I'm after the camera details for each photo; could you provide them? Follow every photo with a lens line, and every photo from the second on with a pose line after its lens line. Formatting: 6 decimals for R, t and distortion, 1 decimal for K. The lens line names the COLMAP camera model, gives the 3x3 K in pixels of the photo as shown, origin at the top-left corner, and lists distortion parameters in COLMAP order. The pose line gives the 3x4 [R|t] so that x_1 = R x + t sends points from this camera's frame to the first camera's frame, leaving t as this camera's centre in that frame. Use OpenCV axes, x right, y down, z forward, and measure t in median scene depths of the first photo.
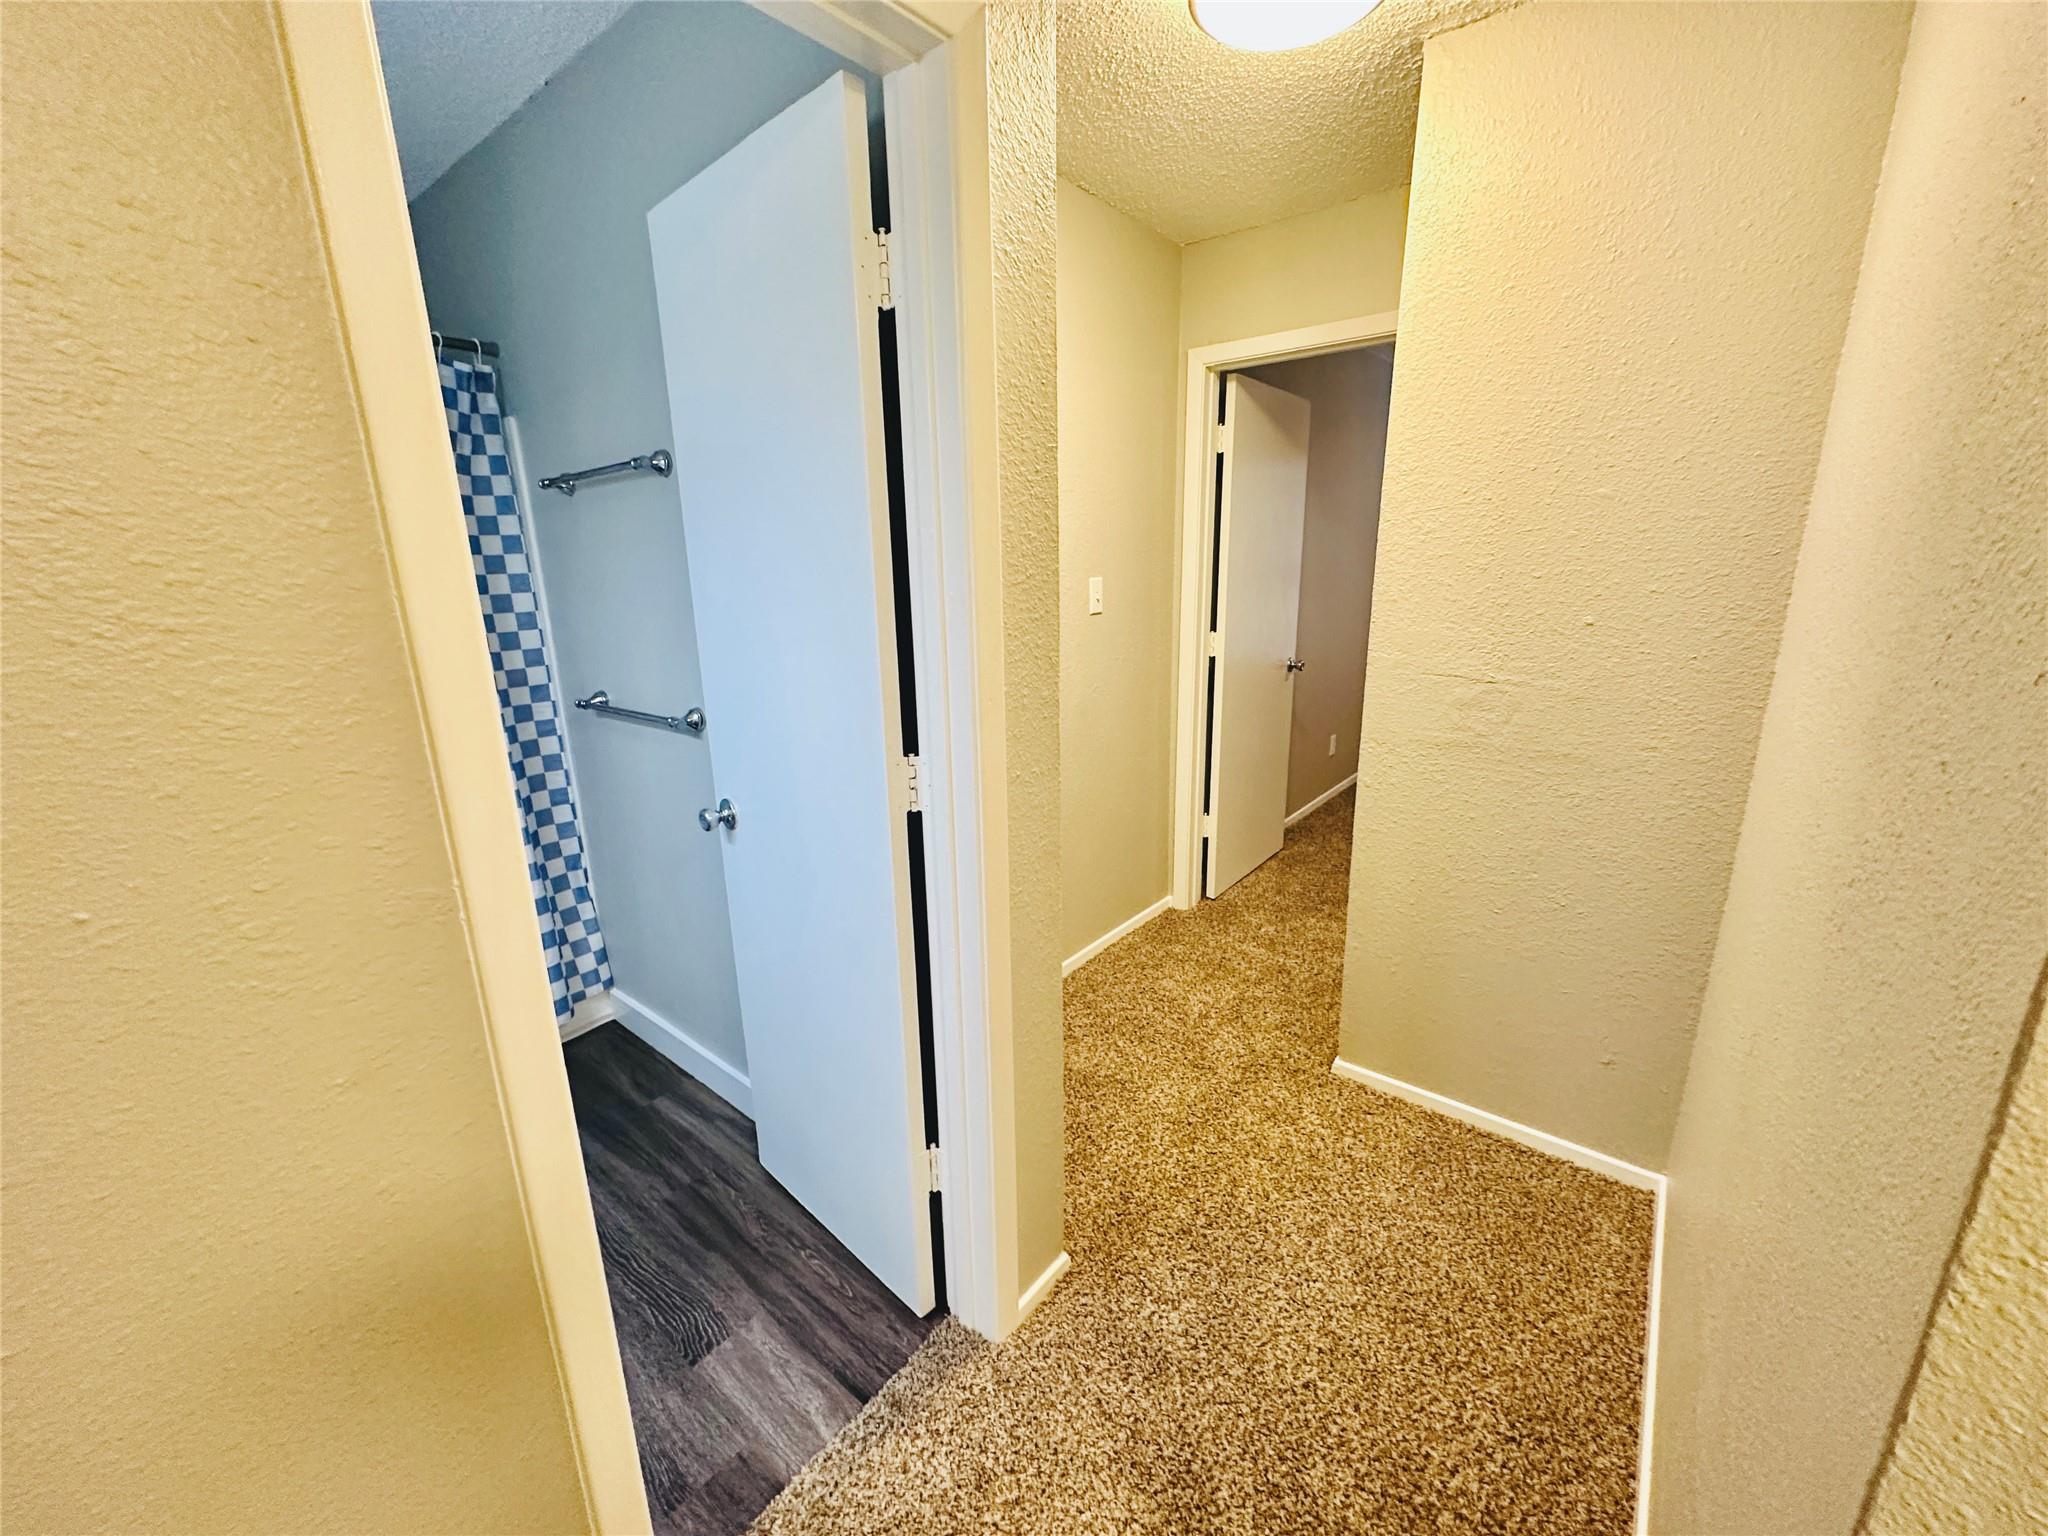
lens RADIAL K [[814.2, 0, 1028.8], [0, 814.2, 767.2], [0, 0, 1]] dist [-0.001708, 0.000339]
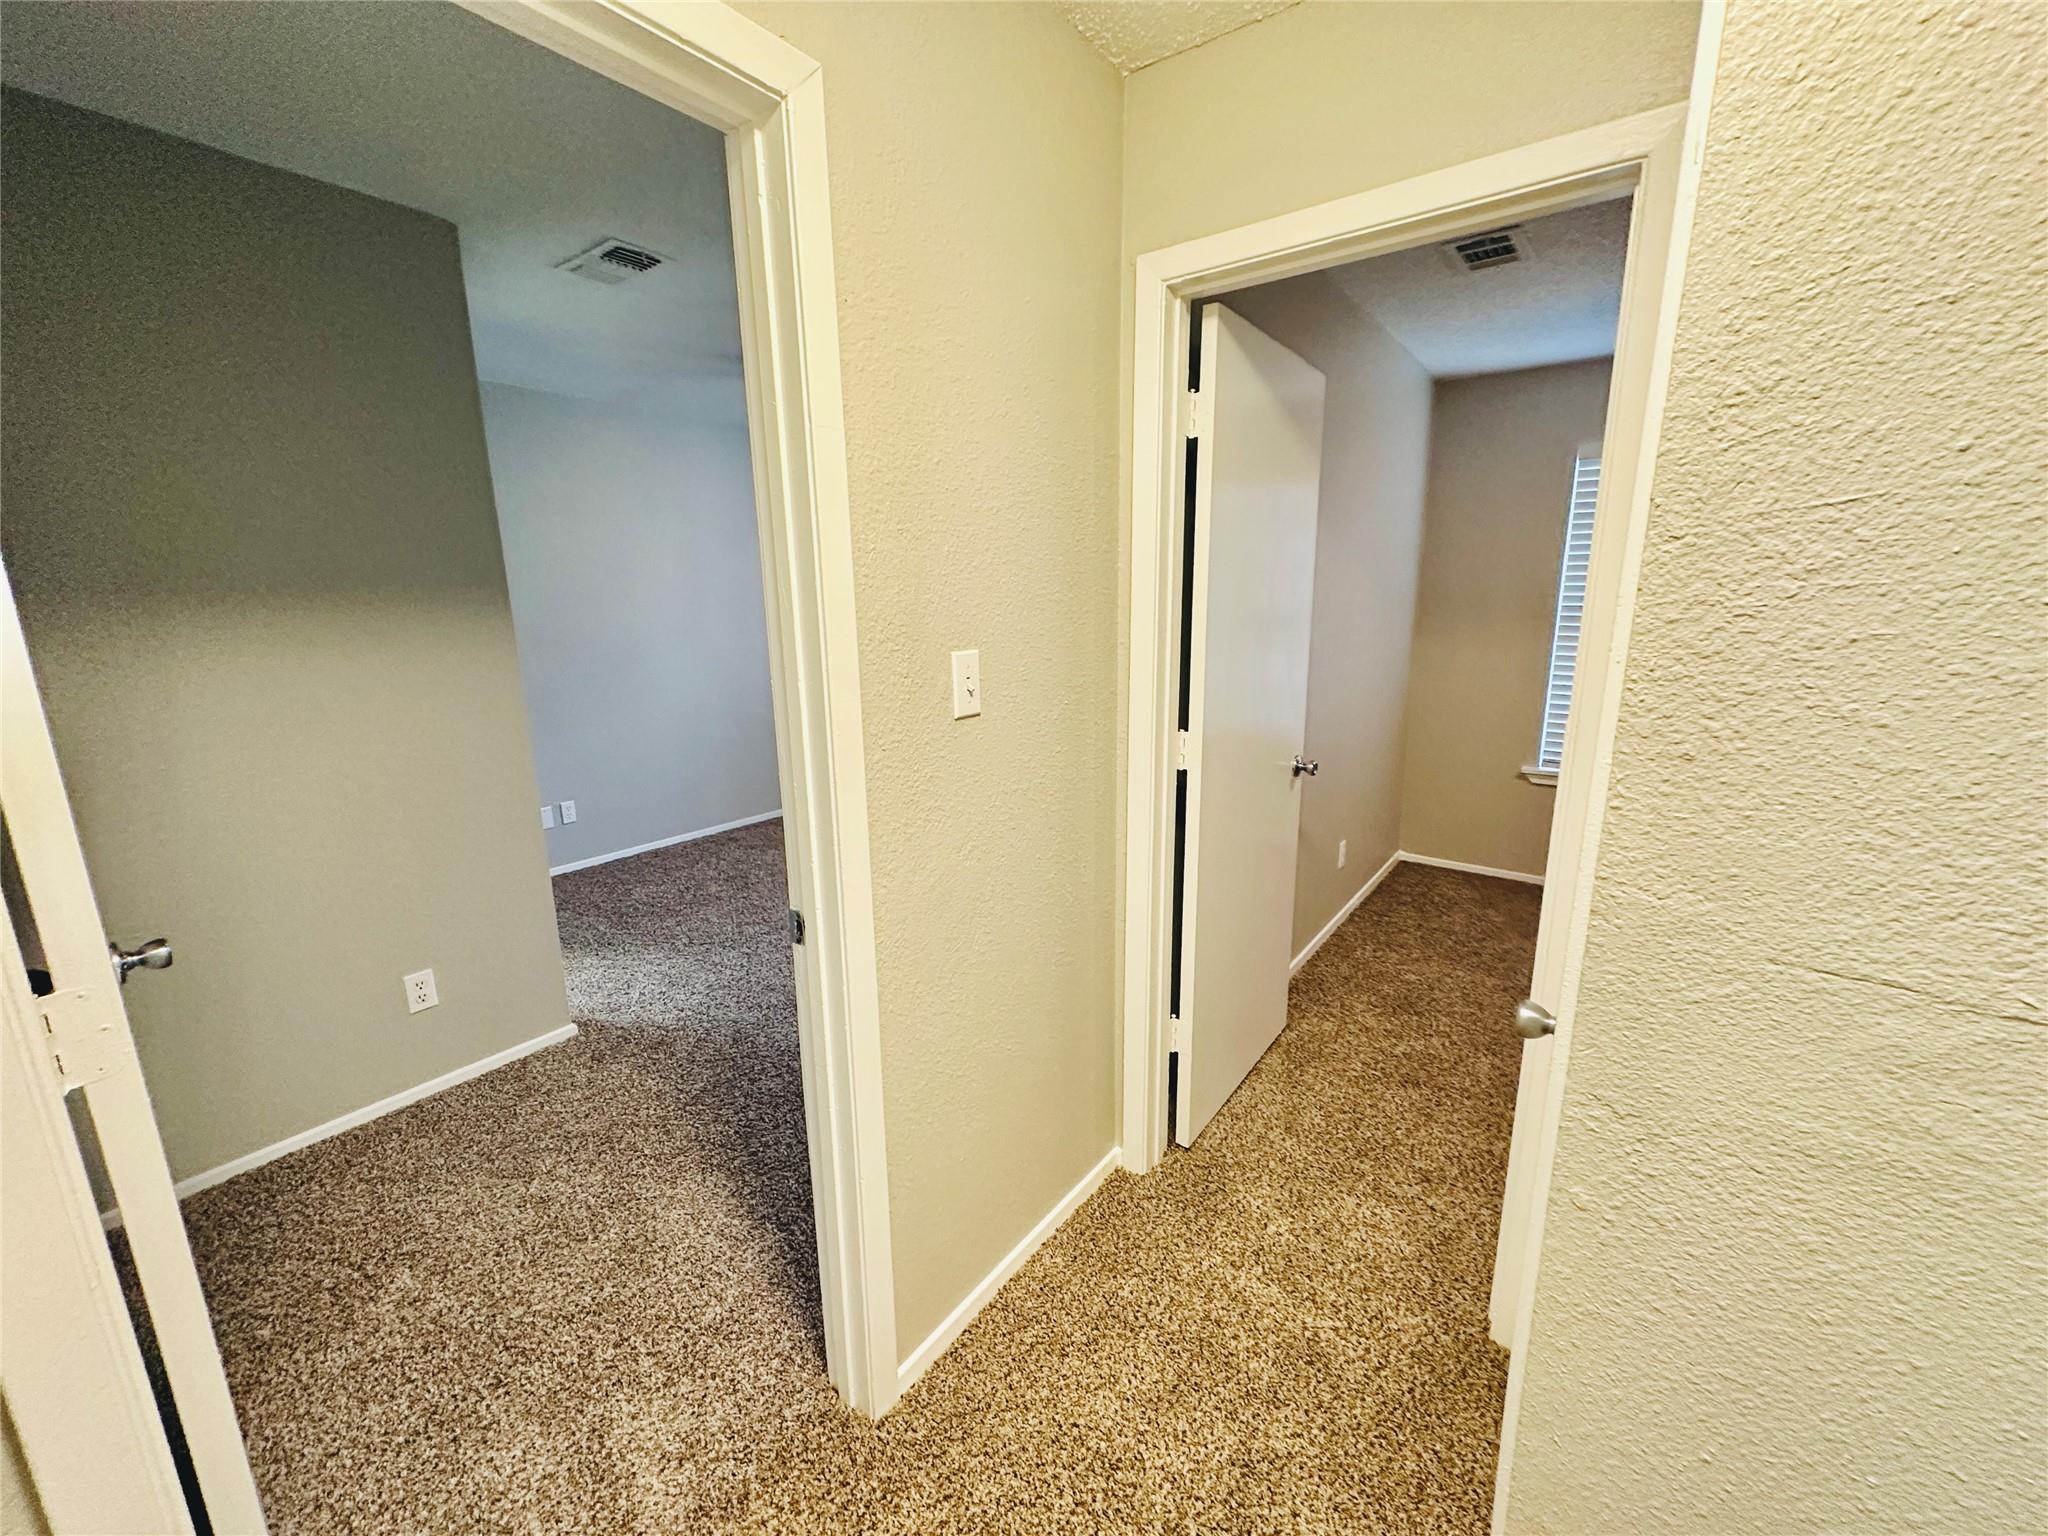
lens RADIAL K [[814.2, 0, 1031.3], [0, 814.2, 765.8], [0, 0, 1]] dist [-0.001708, 0.000339]
pose [[0.999158, 0.000096, 0.041031, 0.090160], [0.001744, 0.998994, -0.044809, -0.115997], [-0.040994, 0.044843, 0.998153, 0.407885]]
